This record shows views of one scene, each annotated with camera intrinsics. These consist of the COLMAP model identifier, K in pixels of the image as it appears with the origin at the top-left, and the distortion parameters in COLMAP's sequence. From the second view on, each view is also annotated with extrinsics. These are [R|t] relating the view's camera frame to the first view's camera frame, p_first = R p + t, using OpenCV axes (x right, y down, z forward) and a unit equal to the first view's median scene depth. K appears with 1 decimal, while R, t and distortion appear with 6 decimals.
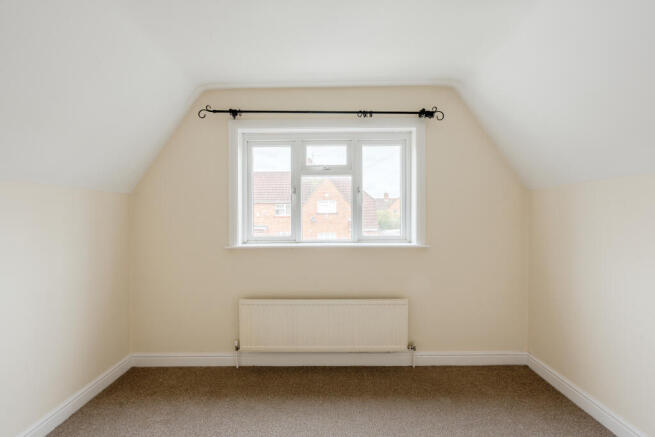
lens RADIAL K [[302.7, 0, 326.5], [0, 302.7, 216.2], [0, 0, 1]] dist [-0.016172, 0.004376]
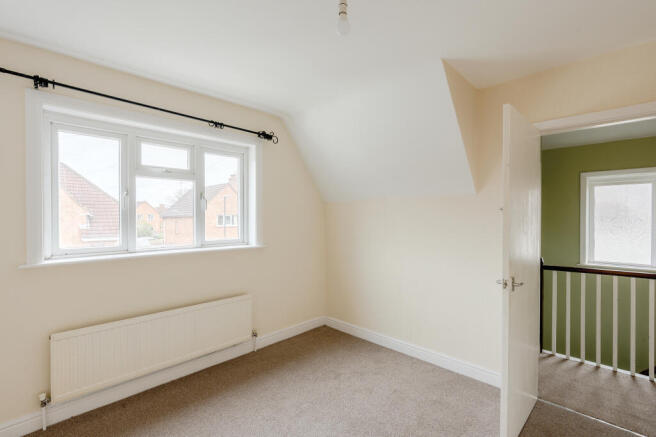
lens RADIAL K [[303.1, 0, 332.2], [0, 303.1, 220.3], [0, 0, 1]] dist [-0.016172, 0.004376]
pose [[0.679219, -0.003696, 0.733927, -0.353339], [0.005946, 0.999982, -0.000467, -0.001835], [-0.733912, 0.004681, 0.679229, -0.010099]]
